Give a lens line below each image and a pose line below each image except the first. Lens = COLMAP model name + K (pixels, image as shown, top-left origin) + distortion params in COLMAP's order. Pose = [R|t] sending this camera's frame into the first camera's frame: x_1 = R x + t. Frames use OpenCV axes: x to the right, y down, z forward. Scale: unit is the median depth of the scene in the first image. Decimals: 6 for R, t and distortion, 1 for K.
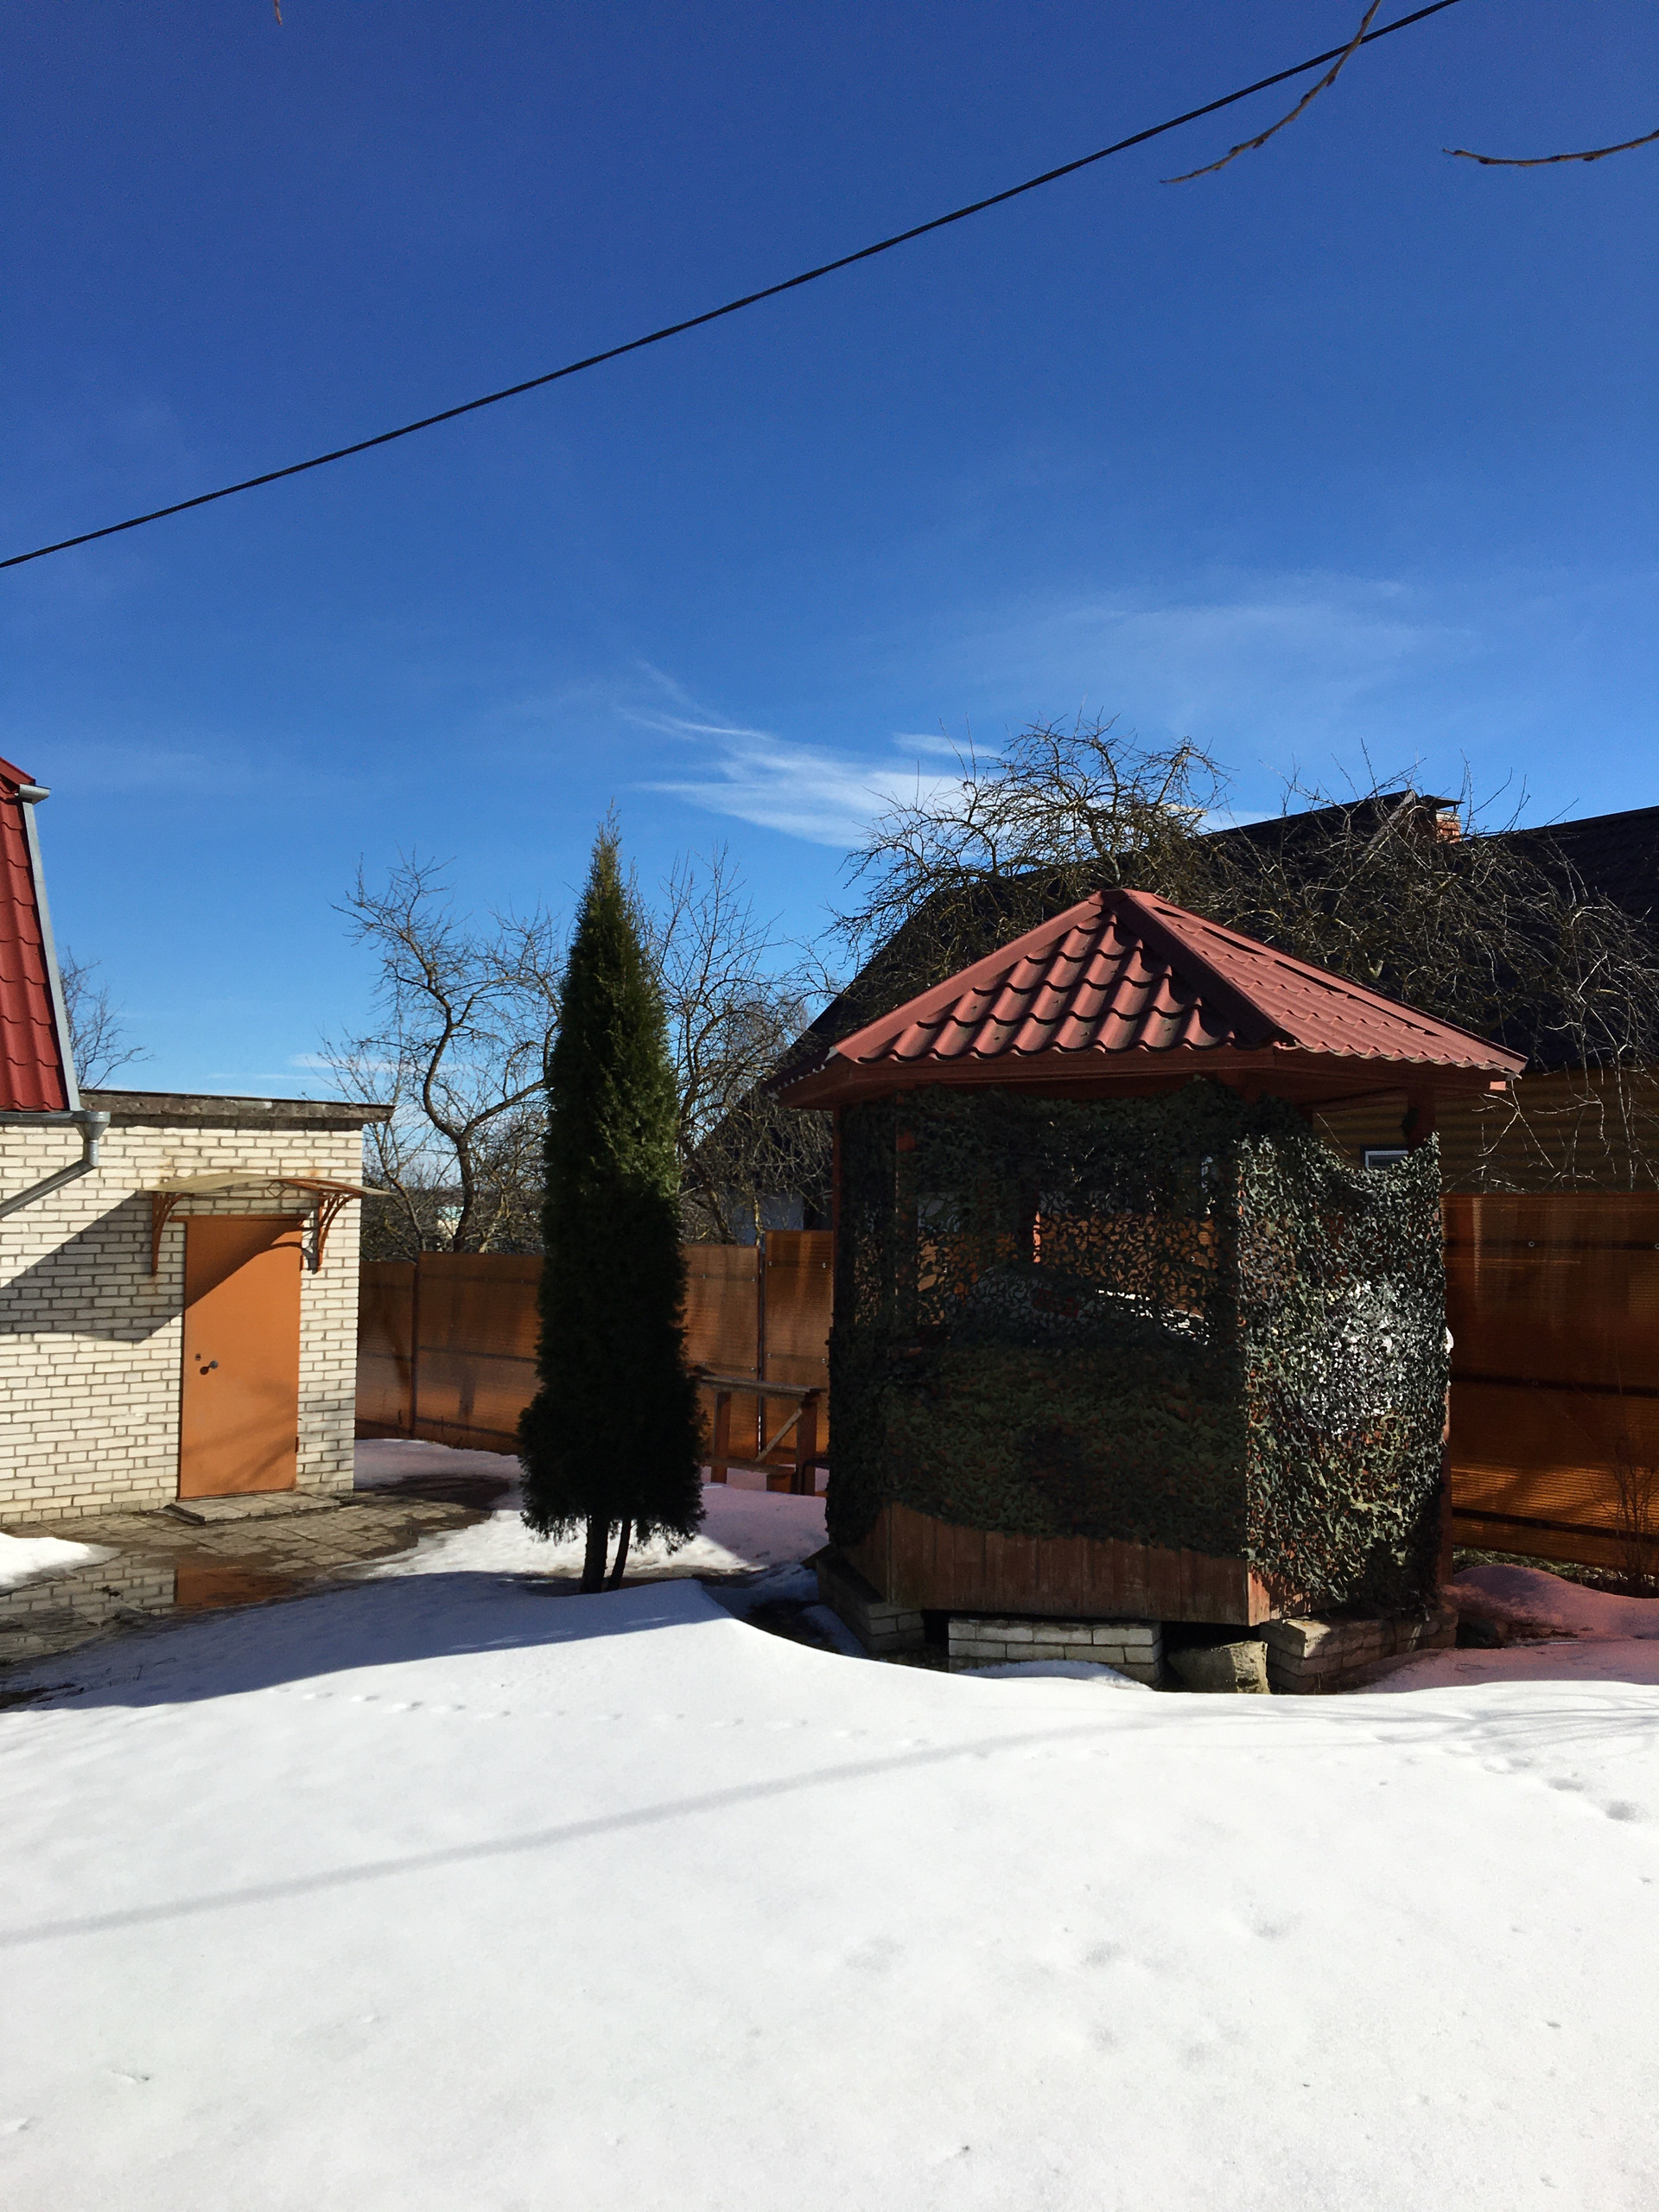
lens RADIAL K [[1849.7, 0, 835.7], [0, 1849.7, 1110.1], [0, 0, 1]] dist [0.034292, -0.040304]
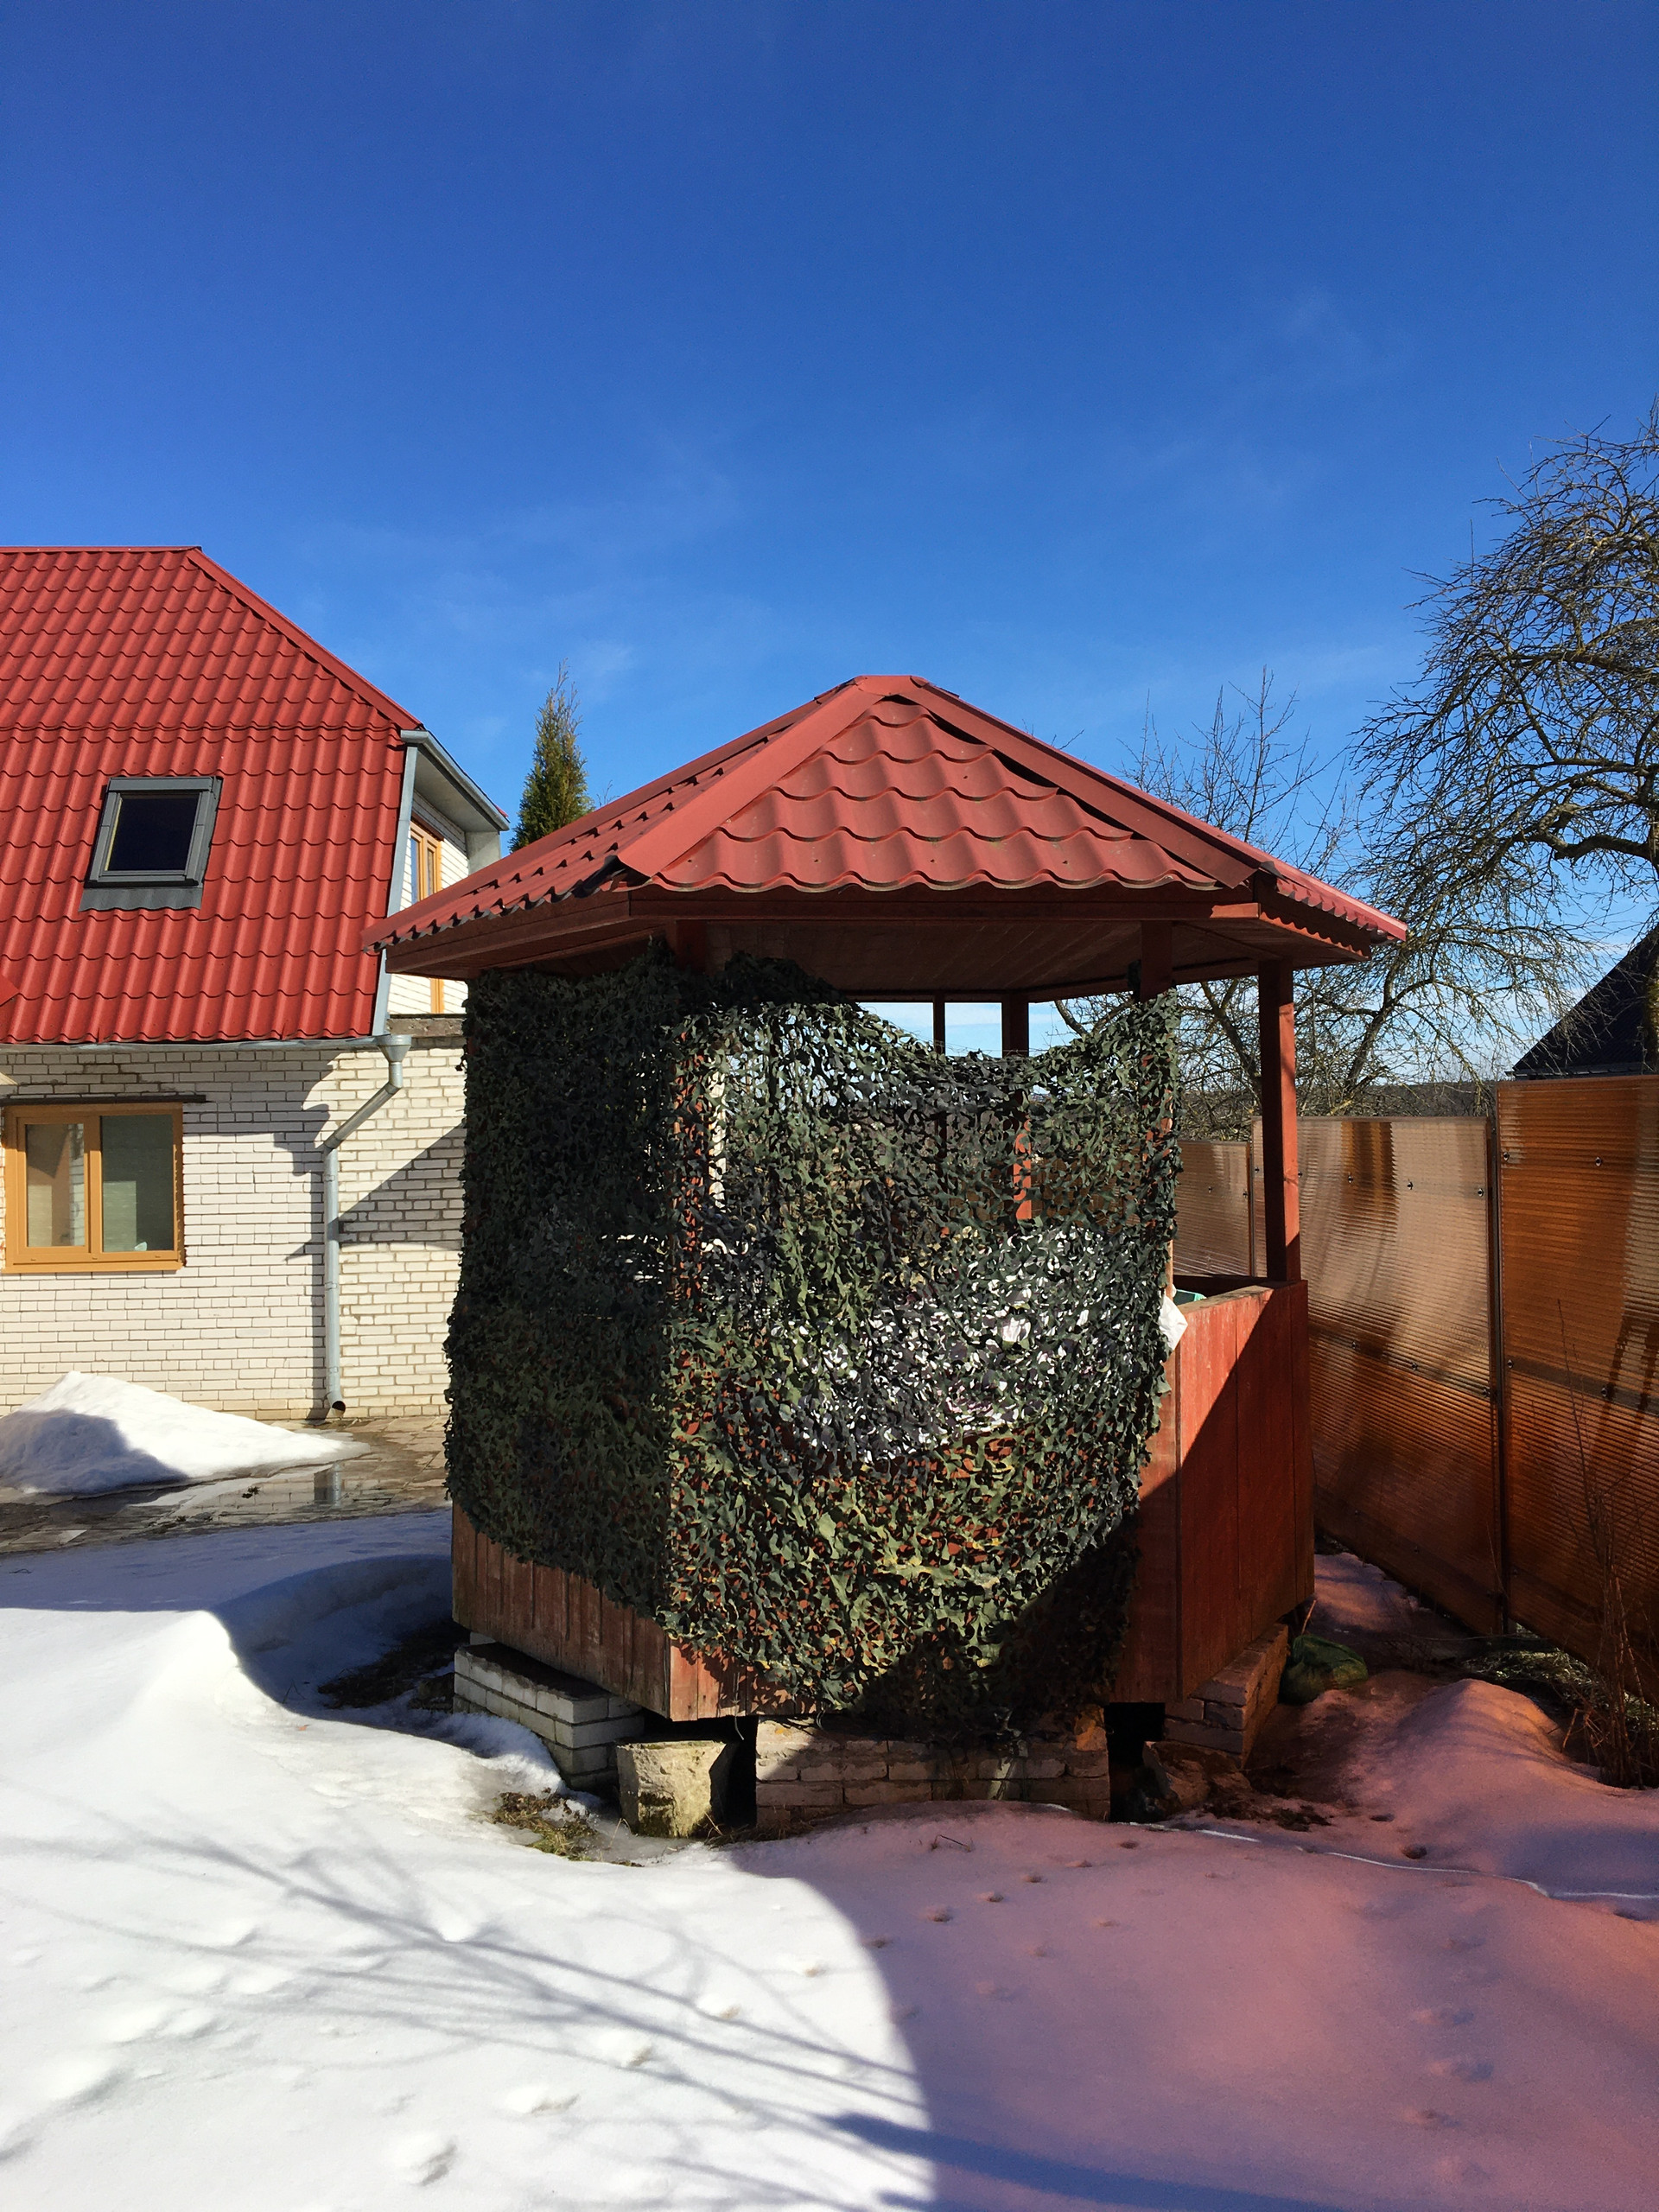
lens RADIAL K [[1849.7, 0, 828.3], [0, 1849.7, 1100.5], [0, 0, 1]] dist [0.034292, -0.040304]
pose [[0.812163, -0.022007, -0.583016, 0.405928], [0.053368, 0.997901, 0.036675, 0.011840], [0.580985, -0.060900, 0.811632, 0.281607]]
